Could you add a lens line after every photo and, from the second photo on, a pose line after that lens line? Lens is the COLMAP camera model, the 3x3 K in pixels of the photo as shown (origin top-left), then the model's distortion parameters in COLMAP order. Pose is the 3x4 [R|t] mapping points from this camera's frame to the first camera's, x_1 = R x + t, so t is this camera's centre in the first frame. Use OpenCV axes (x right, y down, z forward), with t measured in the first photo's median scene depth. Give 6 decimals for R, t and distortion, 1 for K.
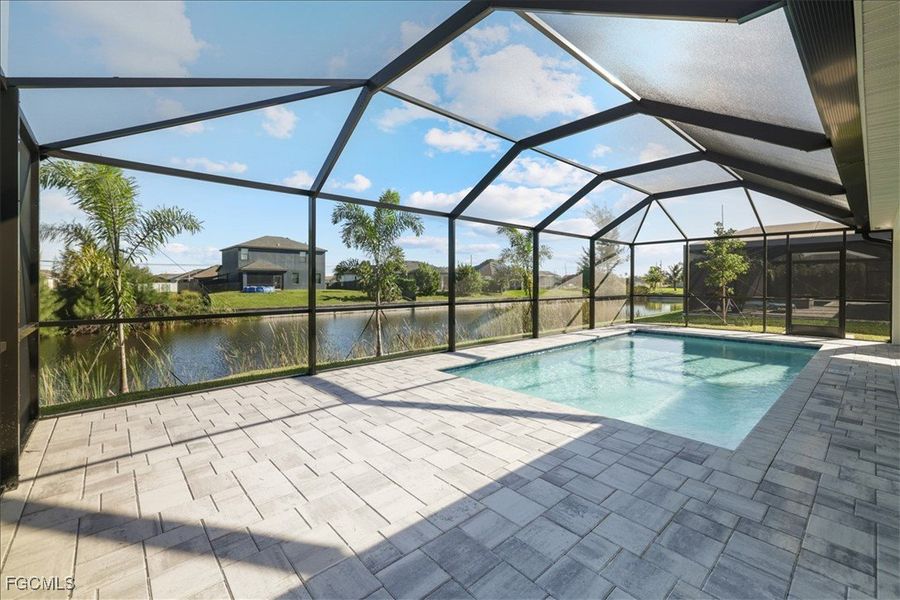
lens RADIAL K [[386.3, 0, 452.0], [0, 386.3, 283.3], [0, 0, 1]] dist [-0.001872, -0.000075]
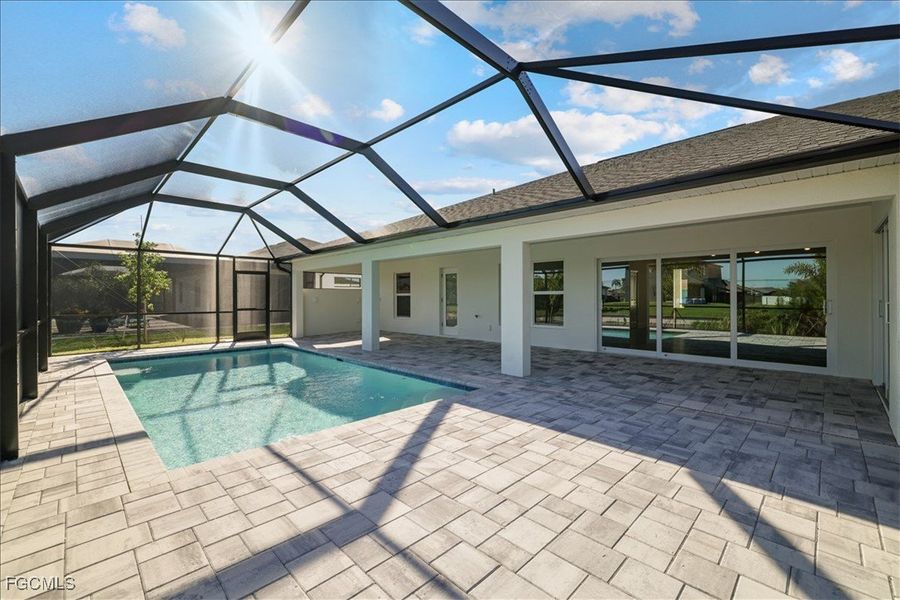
lens RADIAL K [[376.2, 0, 452.1], [0, 376.2, 297.1], [0, 0, 1]] dist [0.001487, 0.000013]
pose [[-0.058394, -0.000267, 0.998294, -0.493379], [0.003903, 0.999992, 0.000496, -0.003615], [-0.998286, 0.003925, -0.058392, 0.572021]]
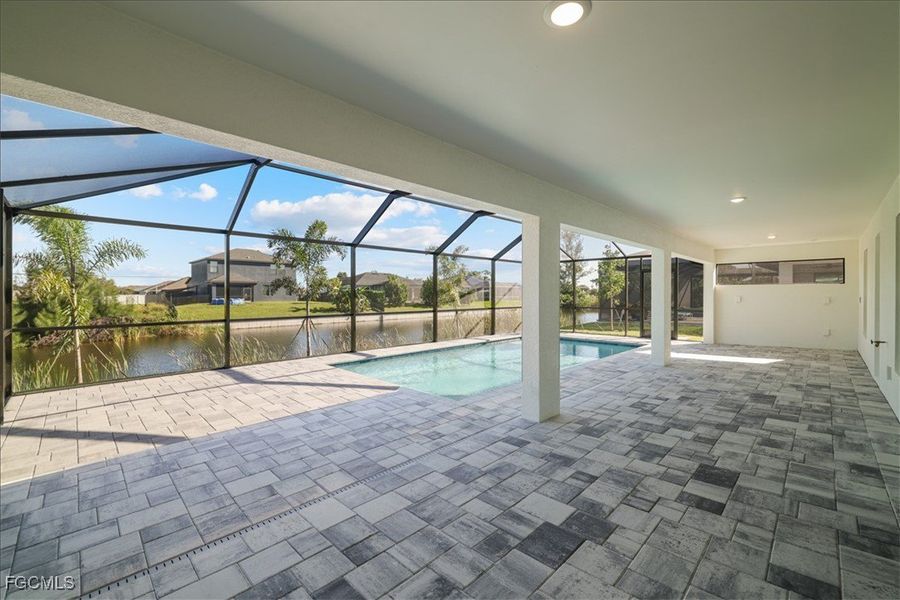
lens RADIAL K [[379.1, 0, 453.5], [0, 379.1, 294.1], [0, 0, 1]] dist [-0.000320, -0.000251]
pose [[0.998183, -0.002811, 0.060187, 0.280804], [0.002819, 0.999996, -0.000038, -0.014140], [-0.060186, 0.000207, 0.998187, -0.292565]]
